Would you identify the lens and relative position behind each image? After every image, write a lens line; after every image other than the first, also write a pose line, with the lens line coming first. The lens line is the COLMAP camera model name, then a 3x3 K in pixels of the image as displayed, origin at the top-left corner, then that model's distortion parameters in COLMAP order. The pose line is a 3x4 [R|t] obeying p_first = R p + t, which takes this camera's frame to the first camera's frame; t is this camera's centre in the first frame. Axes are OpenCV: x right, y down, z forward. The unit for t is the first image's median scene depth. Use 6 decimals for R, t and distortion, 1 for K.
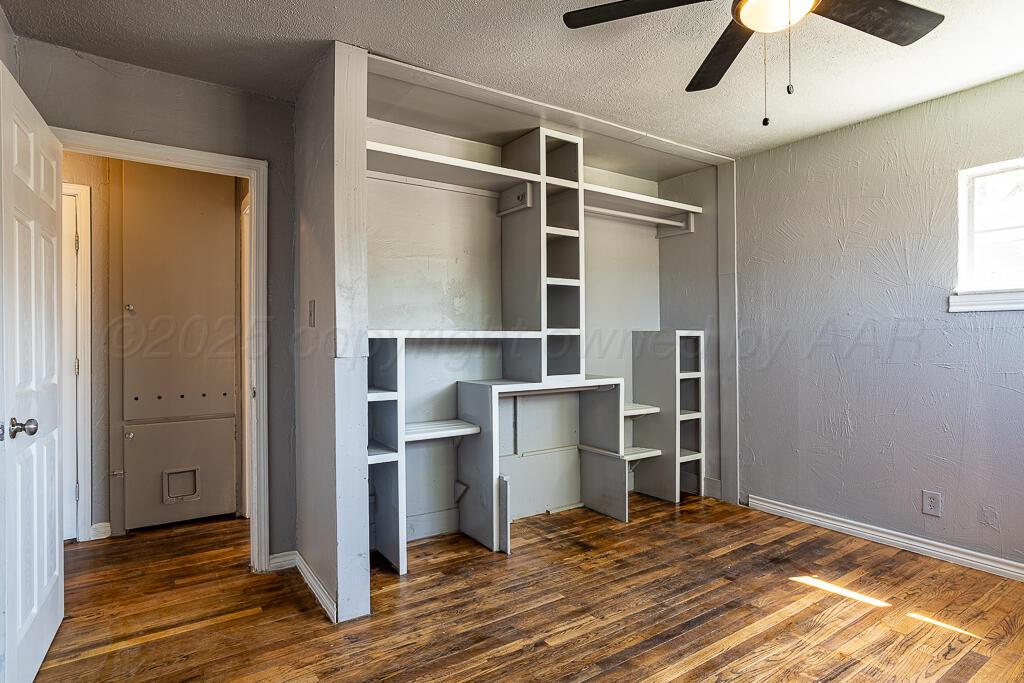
lens RADIAL K [[550.4, 0, 510.1], [0, 550.4, 340.2], [0, 0, 1]] dist [-0.030468, 0.012204]
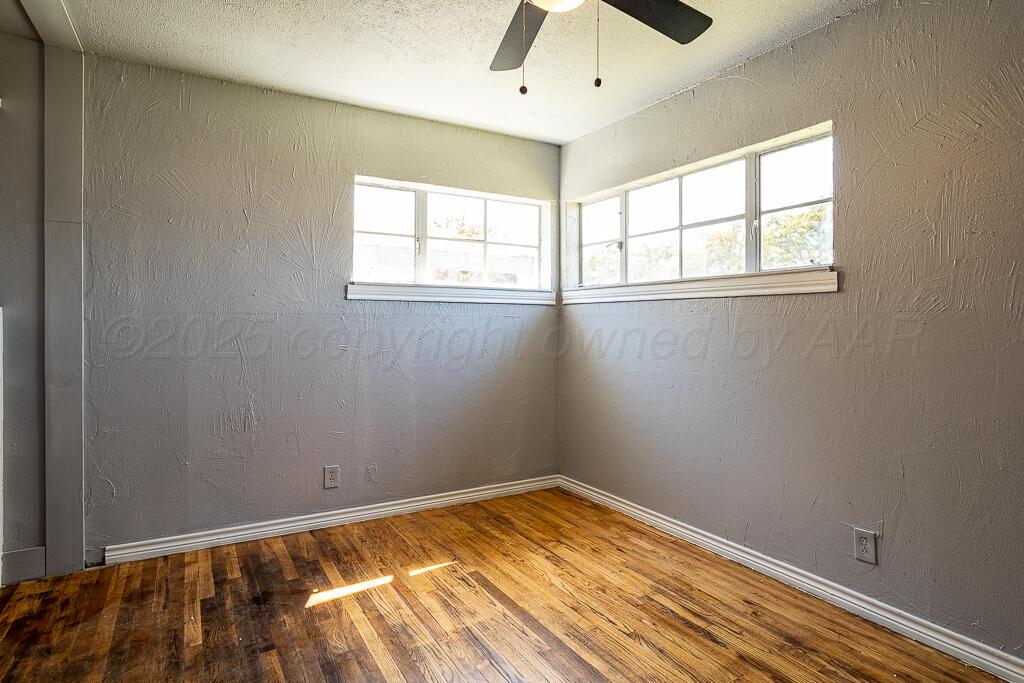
lens RADIAL K [[550.4, 0, 512.1], [0, 550.4, 324.4], [0, 0, 1]] dist [-0.030468, 0.012204]
pose [[0.058861, 0.003735, 0.998259, -0.281150], [0.000462, 0.999993, -0.003768, 0.004555], [-0.998266, 0.000683, 0.058859, 0.576647]]
